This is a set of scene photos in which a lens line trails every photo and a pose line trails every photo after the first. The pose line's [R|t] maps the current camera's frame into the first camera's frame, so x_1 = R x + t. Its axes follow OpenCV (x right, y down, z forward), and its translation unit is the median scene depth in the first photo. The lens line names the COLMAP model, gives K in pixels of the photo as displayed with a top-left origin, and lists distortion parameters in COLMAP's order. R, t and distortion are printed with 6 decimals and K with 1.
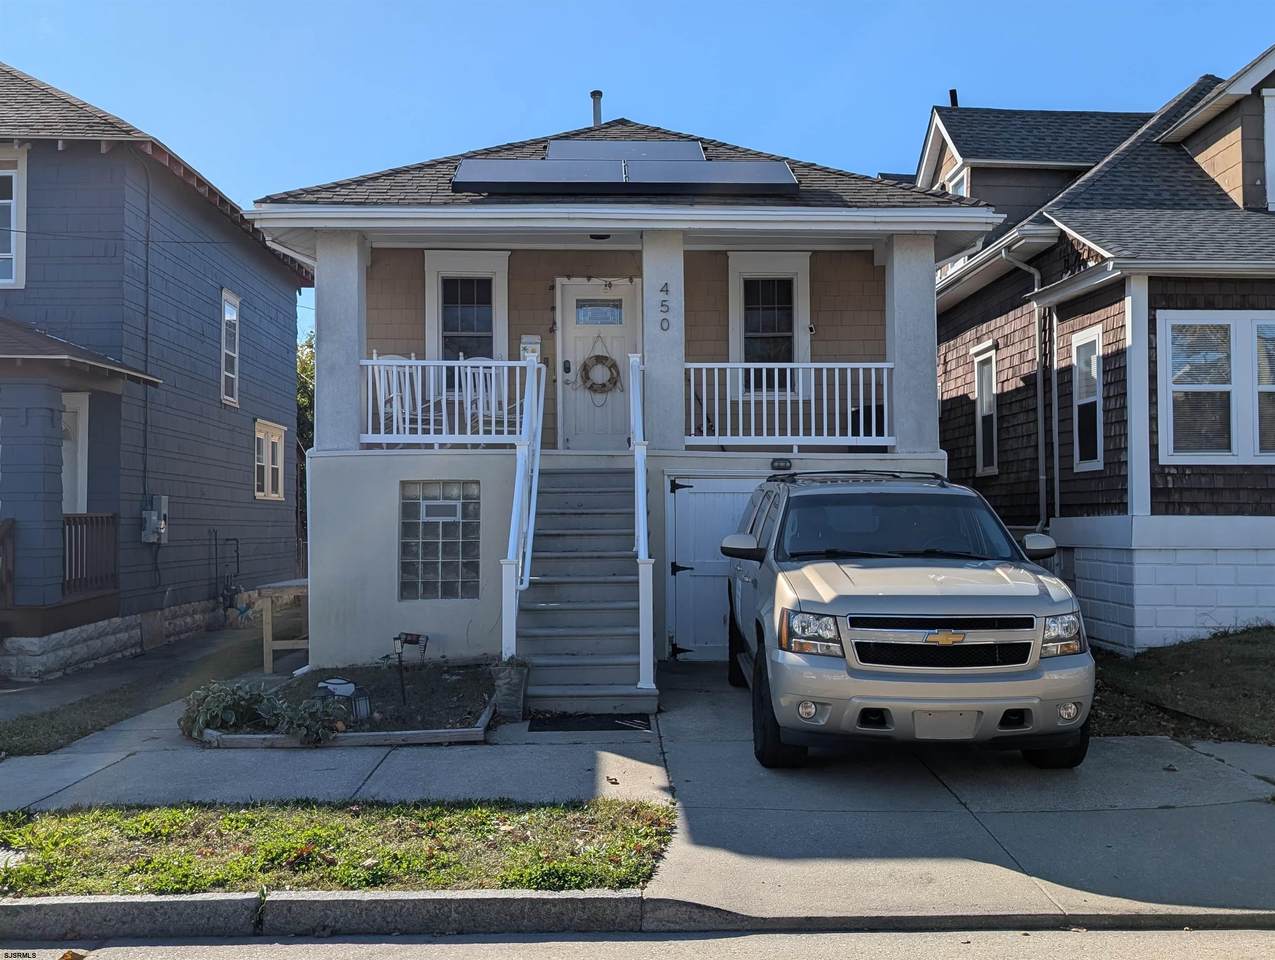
lens RADIAL K [[1255.5, 0, 637.5], [0, 1255.5, 480.0], [0, 0, 1]] dist [0.050024, -0.007105]
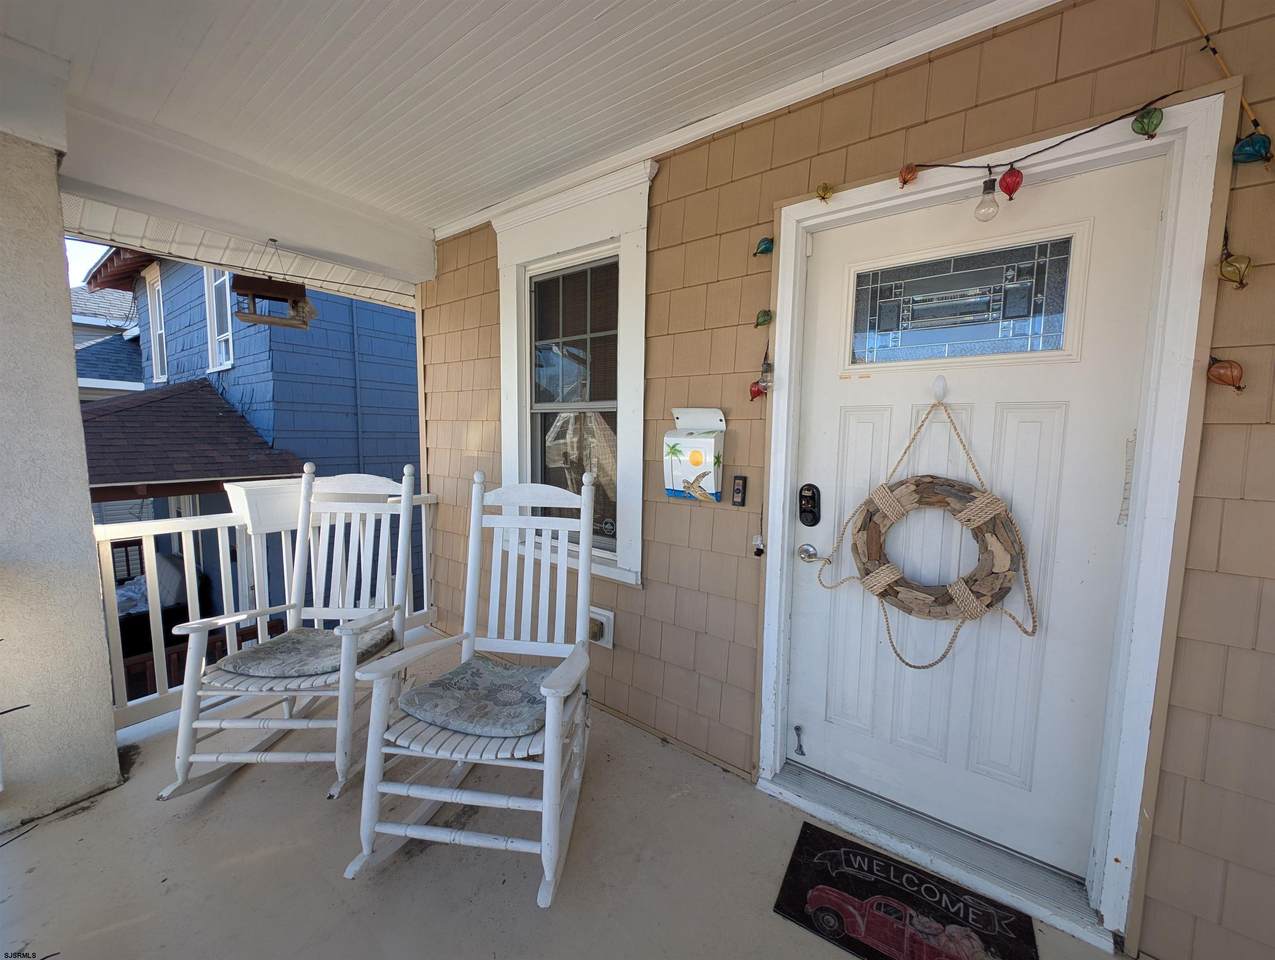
lens RADIAL K [[480.7, 0, 637.5], [0, 480.7, 480.0], [0, 0, 1]] dist [-0.001091, 0.000051]
pose [[0.794804, 0.076978, -0.601965, -0.022116], [-0.008032, 0.993170, 0.116399, -0.126778], [0.606813, -0.087679, 0.789994, 1.014504]]
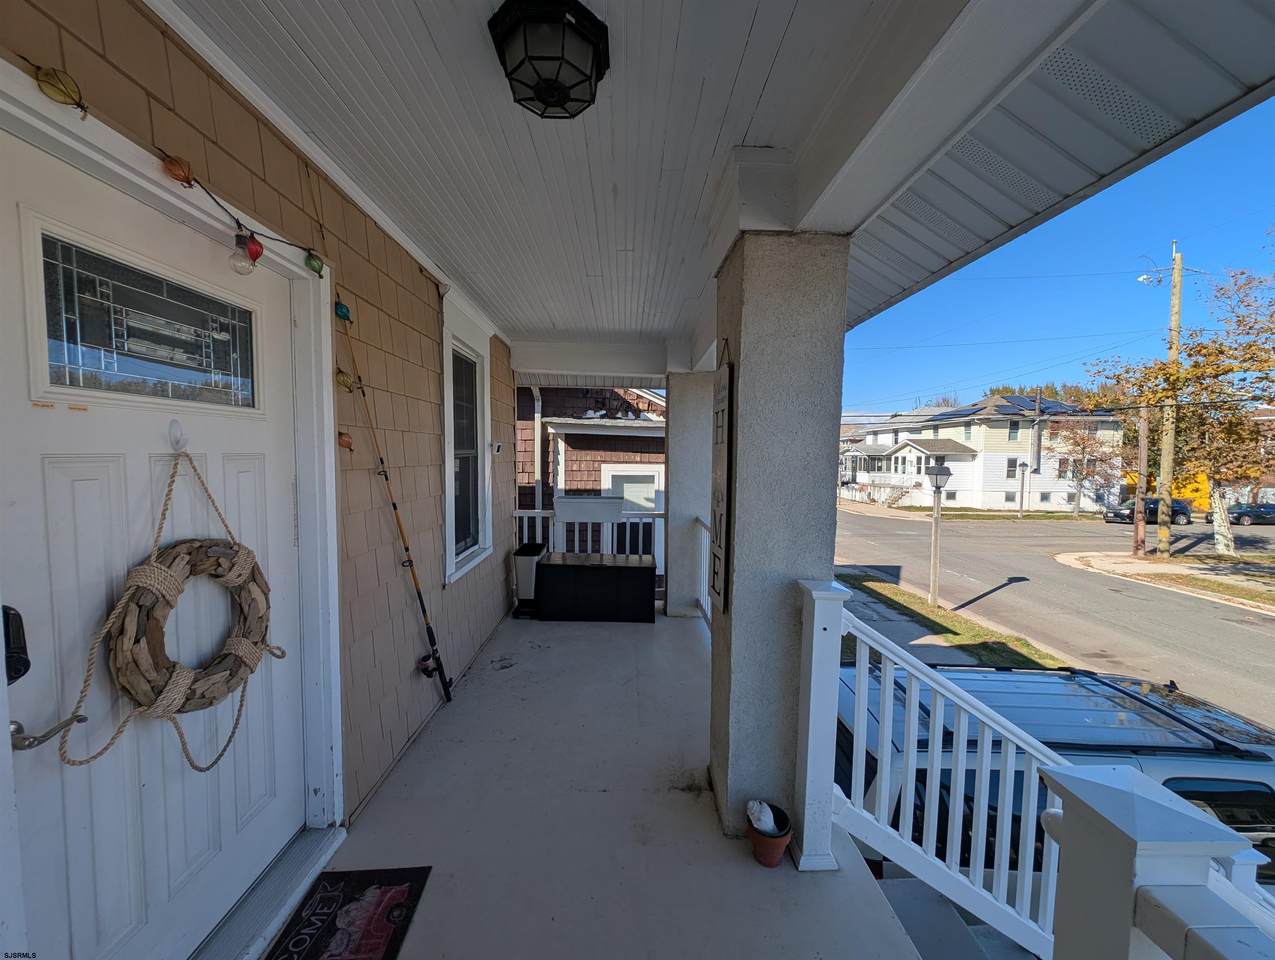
lens RADIAL K [[480.7, 0, 637.5], [0, 480.7, 480.0], [0, 0, 1]] dist [-0.001091, 0.000051]
pose [[0.002471, -0.047323, 0.998877, -0.132801], [-0.029534, 0.998440, 0.047376, -0.134139], [-0.999561, -0.029618, 0.001070, 1.059509]]
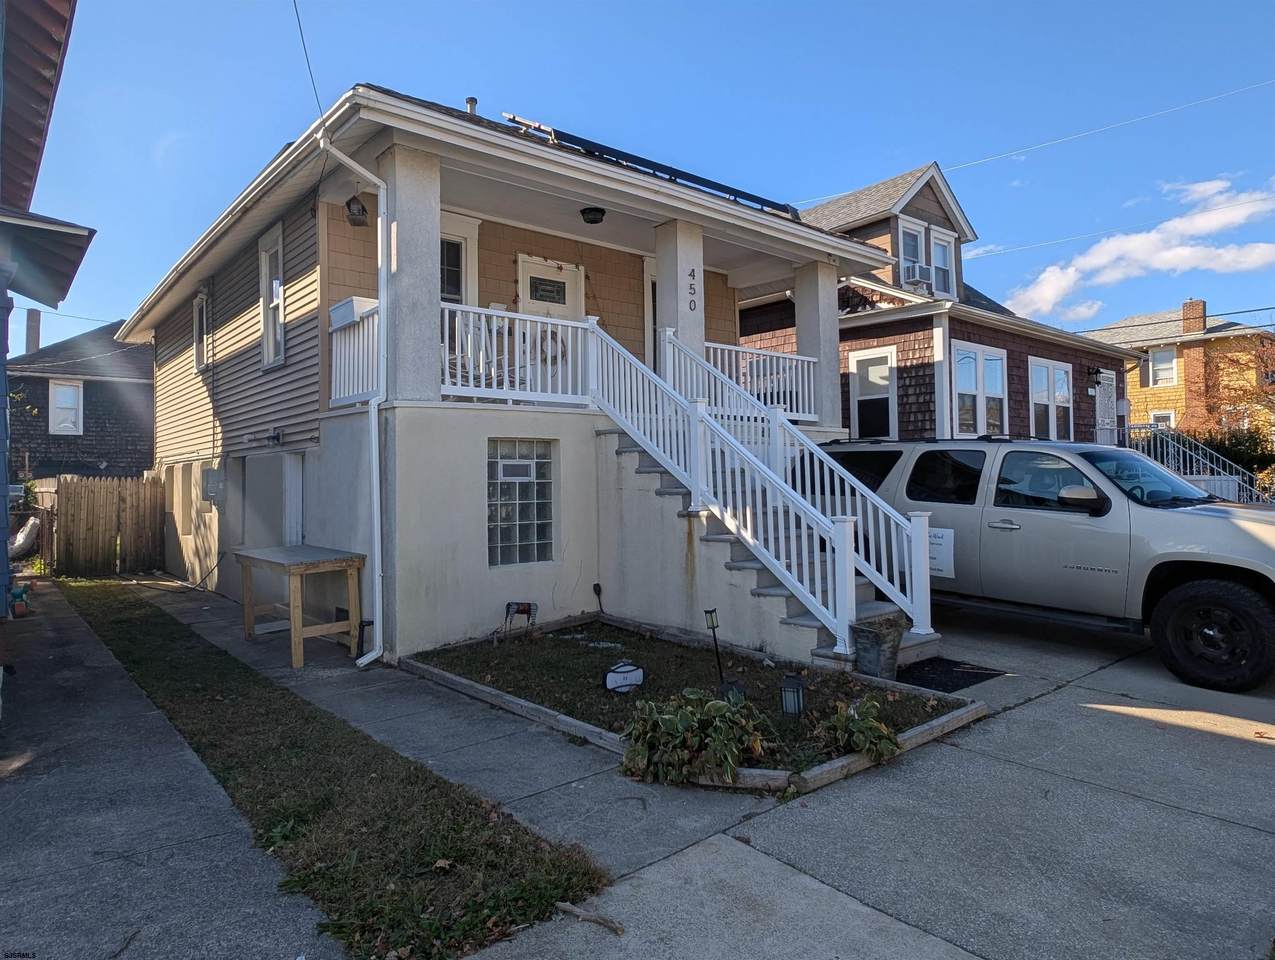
lens RADIAL K [[786.9, 0, 639.1], [0, 786.9, 467.5], [0, 0, 1]] dist [-0.002980, 0.000067]
pose [[0.792190, 0.005017, 0.610254, -0.444493], [-0.009684, 0.999944, 0.004351, 0.018679], [-0.610198, -0.009357, 0.792194, 0.469015]]
